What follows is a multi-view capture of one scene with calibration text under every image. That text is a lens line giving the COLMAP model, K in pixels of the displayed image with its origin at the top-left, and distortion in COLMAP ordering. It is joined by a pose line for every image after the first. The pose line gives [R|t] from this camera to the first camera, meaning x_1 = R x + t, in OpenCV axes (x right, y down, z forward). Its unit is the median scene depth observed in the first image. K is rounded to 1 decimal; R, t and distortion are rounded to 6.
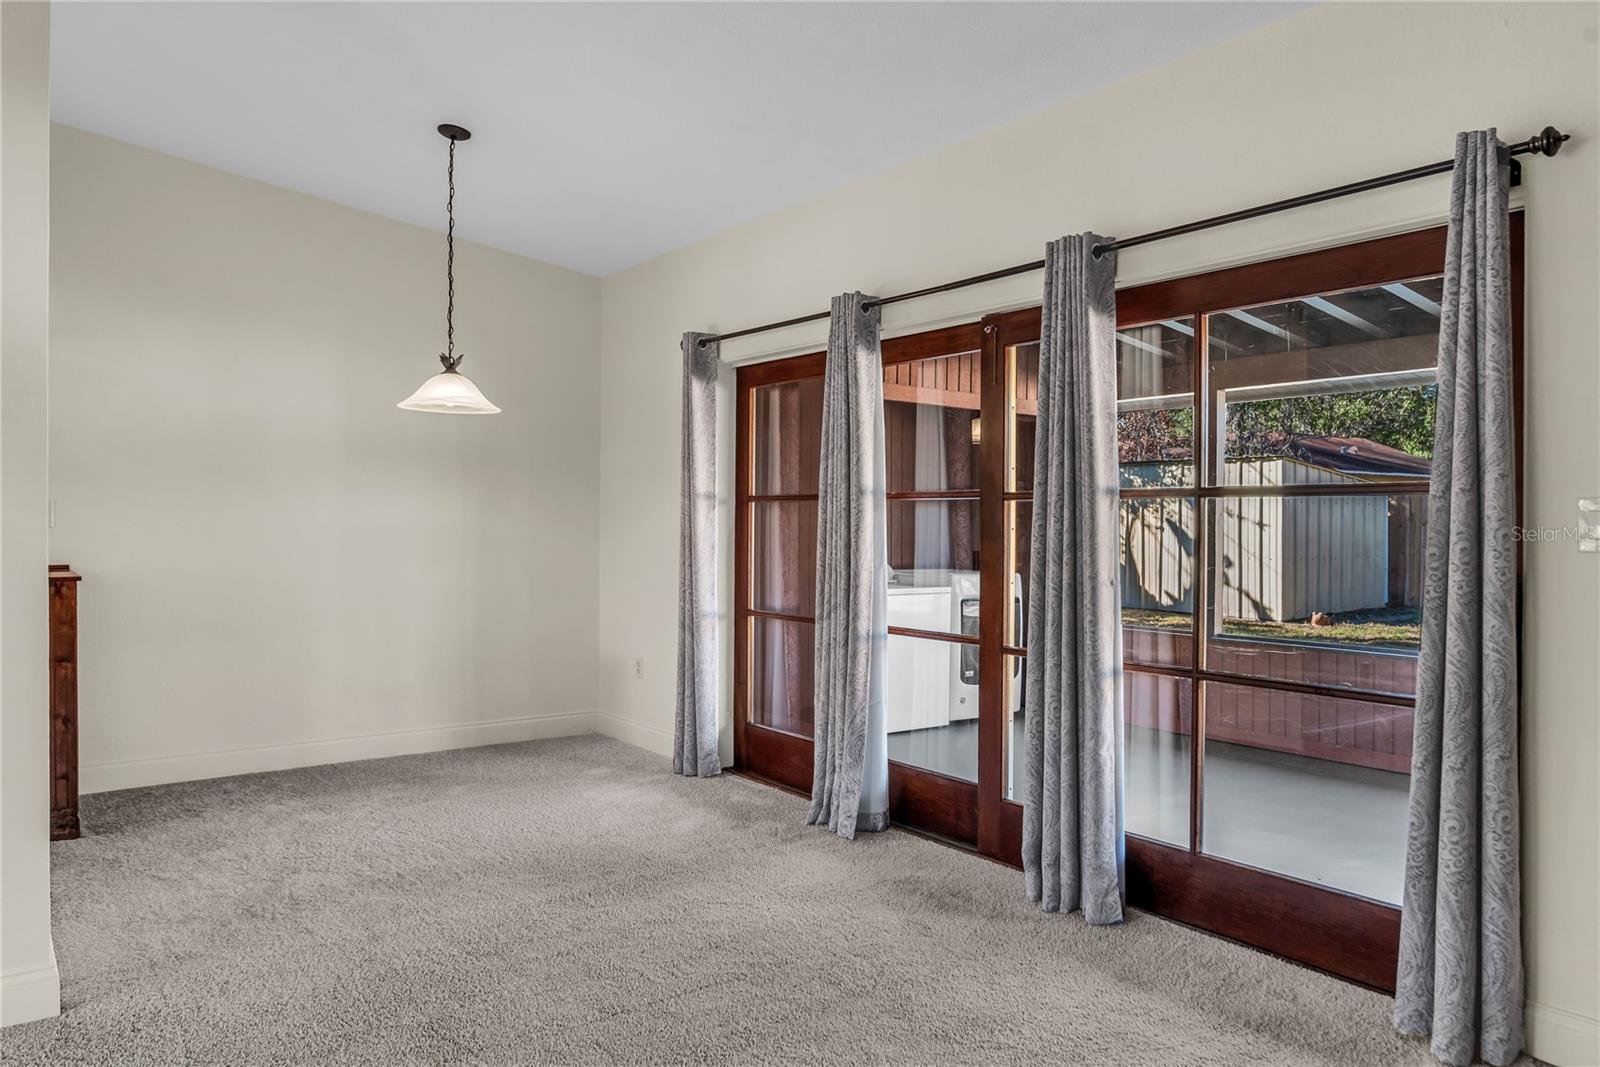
lens RADIAL K [[1116.0, 0, 800.0], [0, 1116.0, 533.5], [0, 0, 1]] dist [-0.006350, -0.001541]
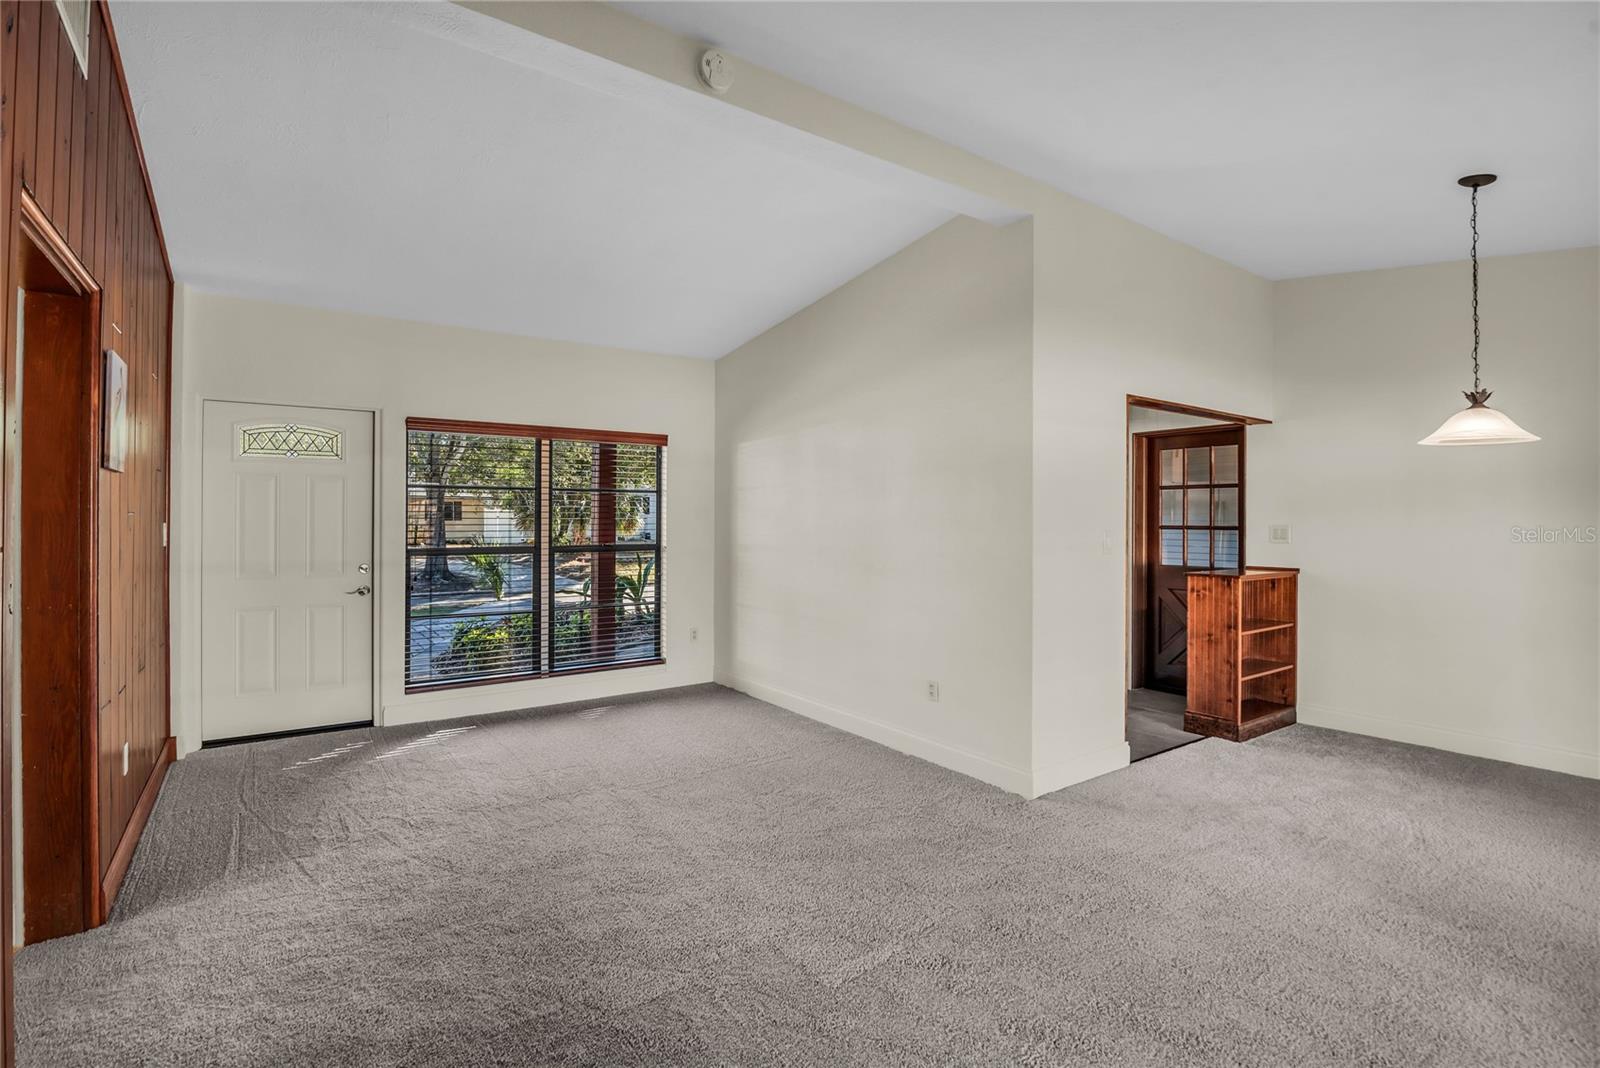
lens RADIAL K [[756.6, 0, 797.3], [0, 756.6, 520.6], [0, 0, 1]] dist [-0.022092, -0.000095]
pose [[-0.025239, -0.004453, -0.999672, 0.405549], [-0.014066, 0.999893, -0.004099, -0.025331], [0.999582, 0.013958, -0.025298, 0.378104]]
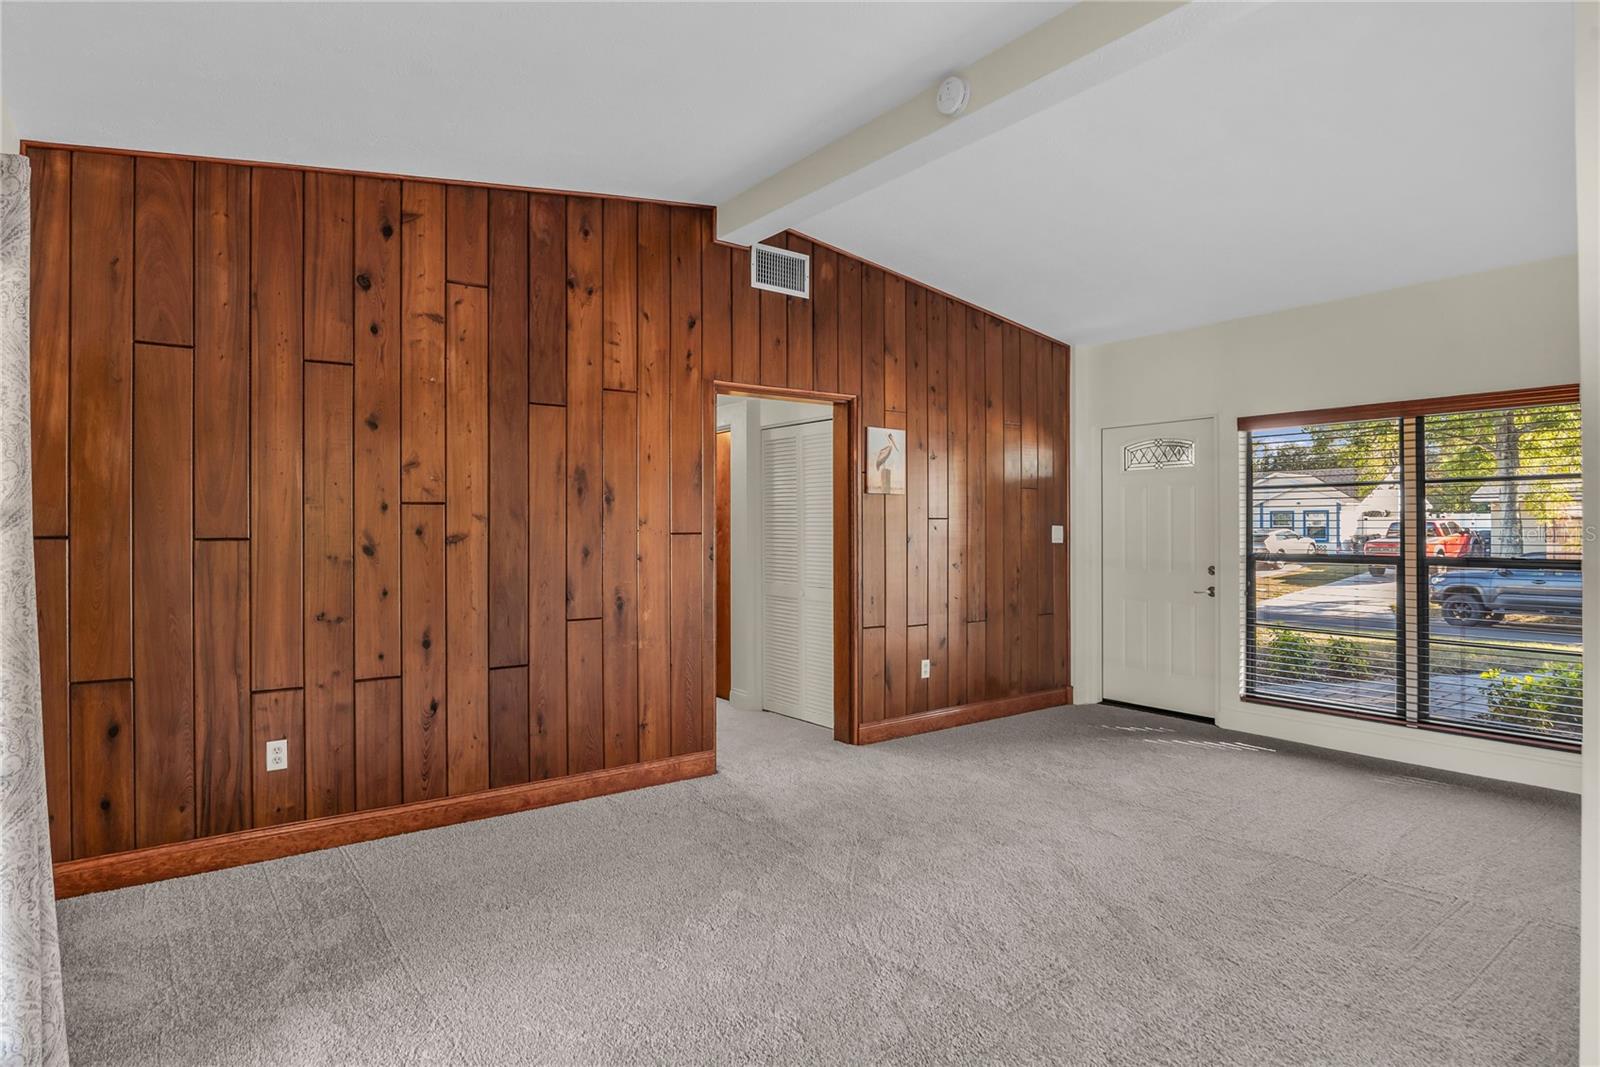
lens RADIAL K [[857.6, 0, 798.8], [0, 857.6, 522.3], [0, 0, 1]] dist [-0.026380, 0.000318]
pose [[-0.999985, -0.005483, 0.000940, -0.050672], [-0.005477, 0.999967, 0.005962, -0.027371], [-0.000972, 0.005957, -0.999982, 1.001441]]
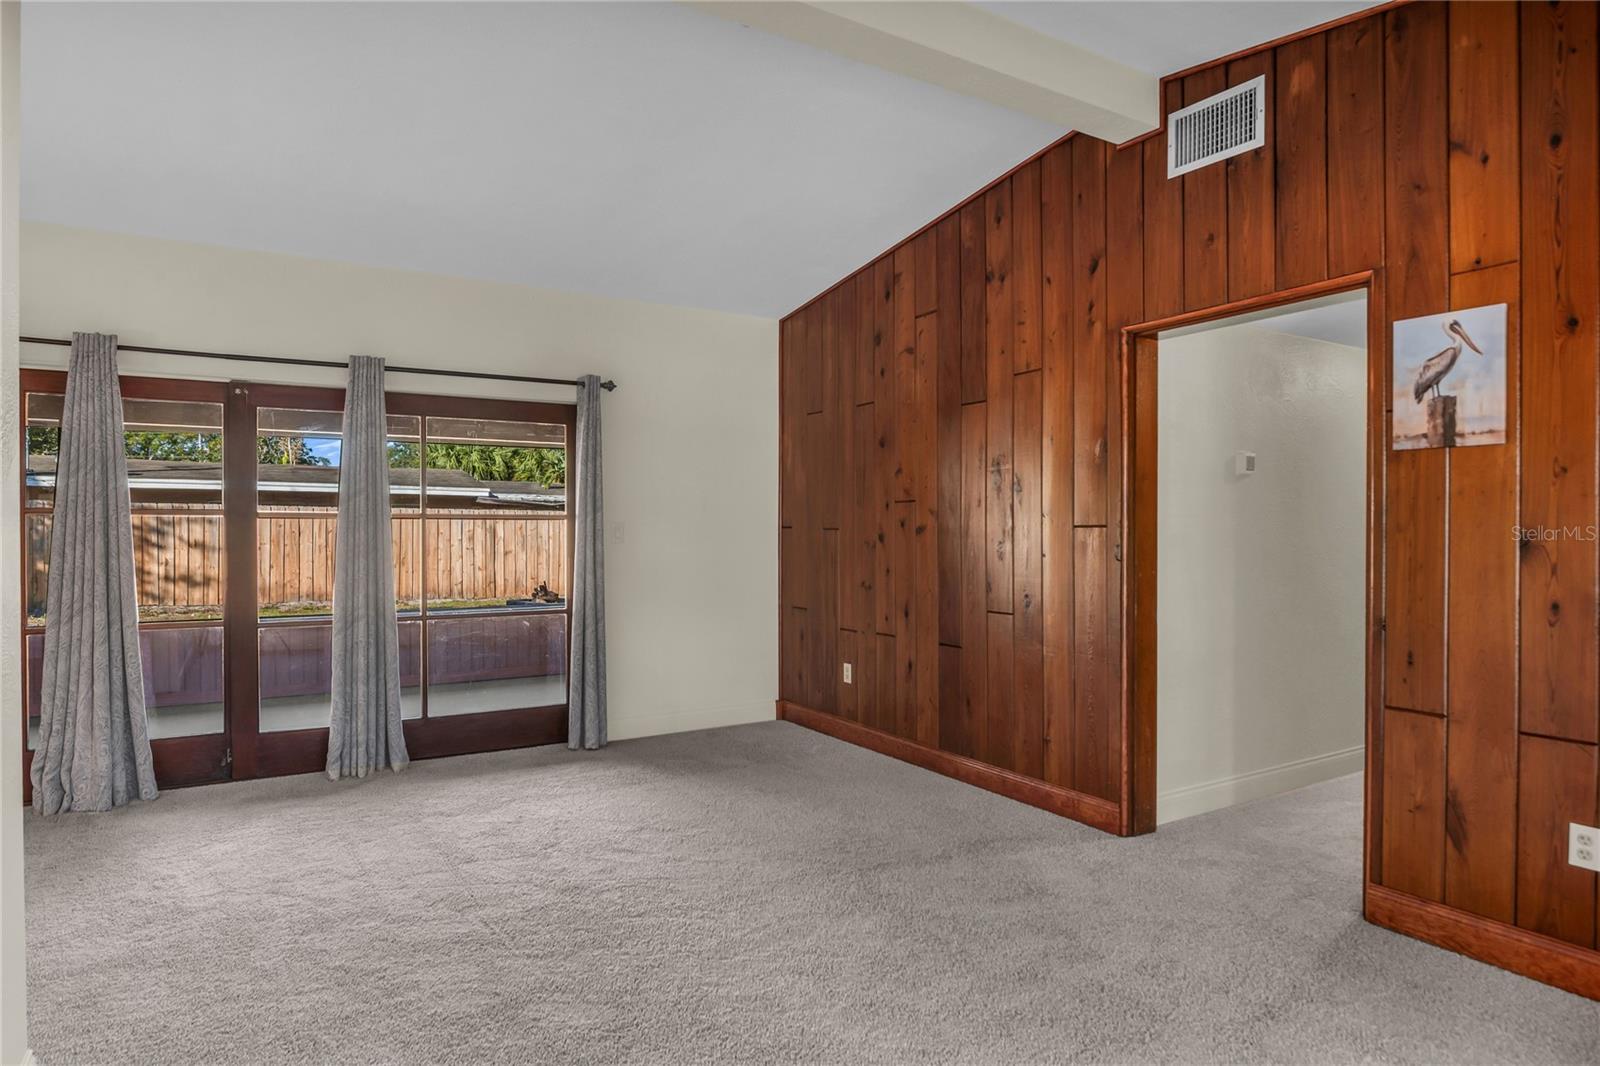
lens RADIAL K [[928.2, 0, 824.8], [0, 928.2, 536.4], [0, 0, 1]] dist [-0.021736, 0.000267]
pose [[0.068504, -0.014012, 0.997552, -0.818399], [0.011093, 0.999850, 0.013282, -0.012386], [-0.997589, 0.010155, 0.068649, 0.195533]]
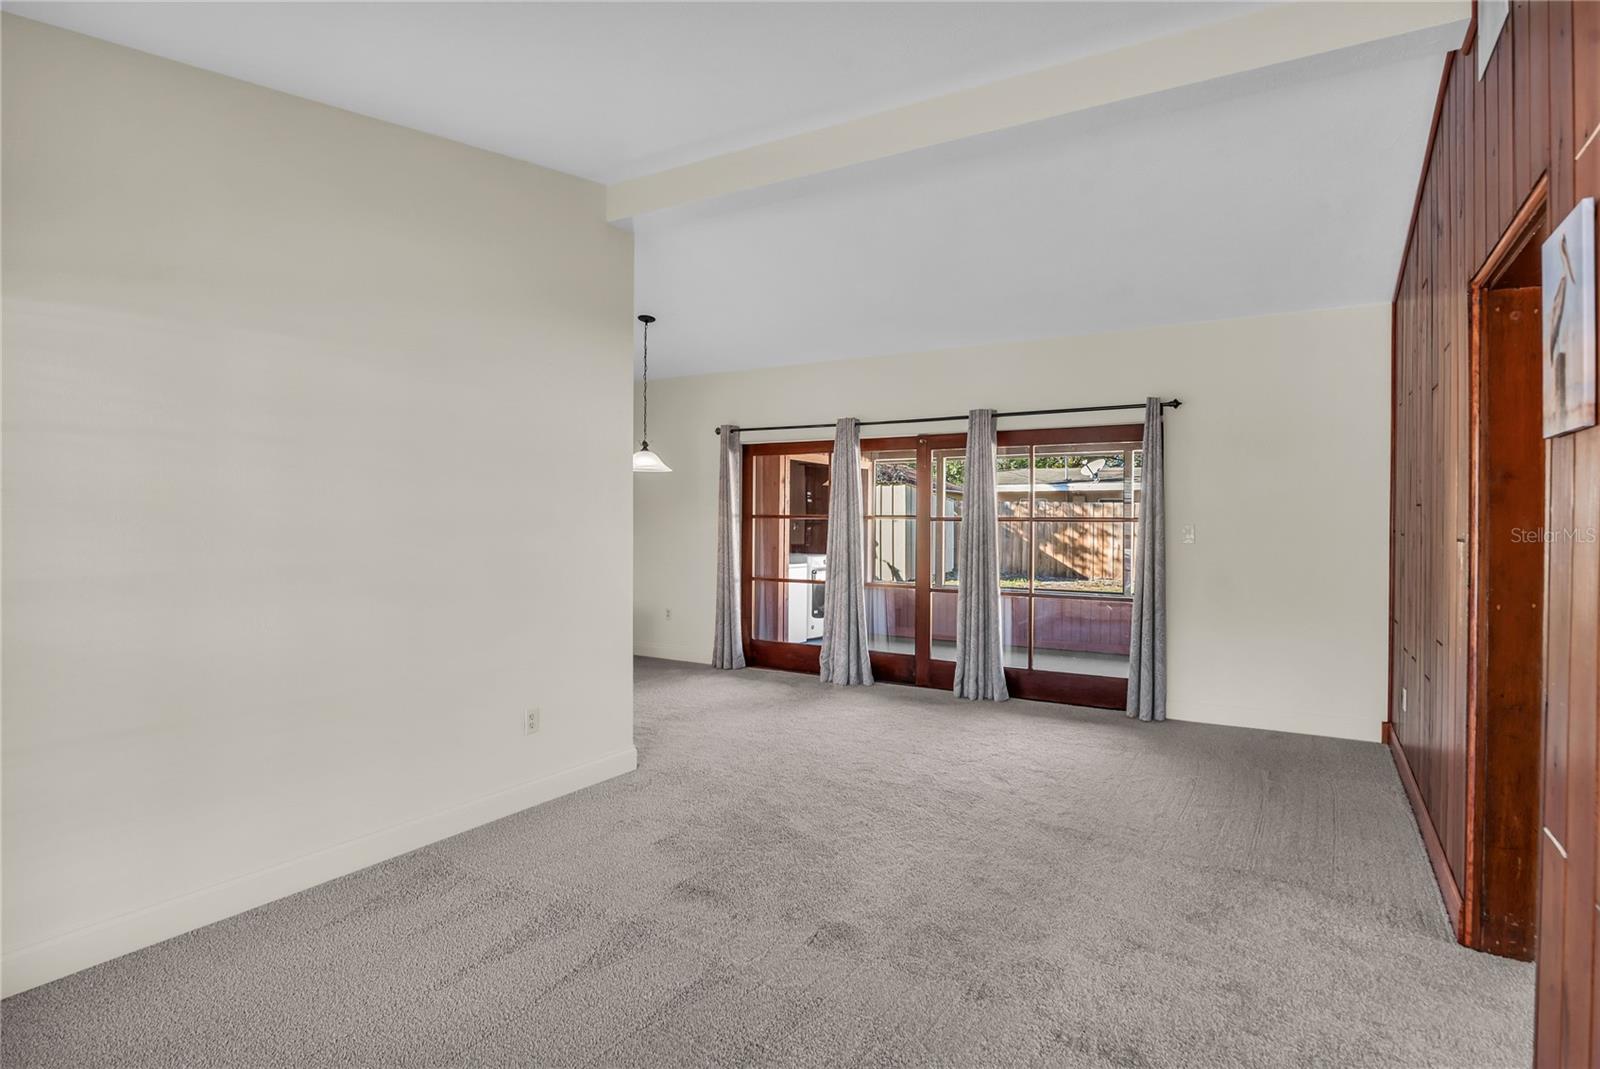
lens RADIAL K [[857.6, 0, 798.8], [0, 857.6, 523.3], [0, 0, 1]] dist [-0.026380, 0.000318]
pose [[0.926015, -0.003714, 0.377470, -0.610904], [0.004544, 0.999989, -0.001308, -0.021478], [-0.377461, 0.002927, 0.926021, -0.394201]]
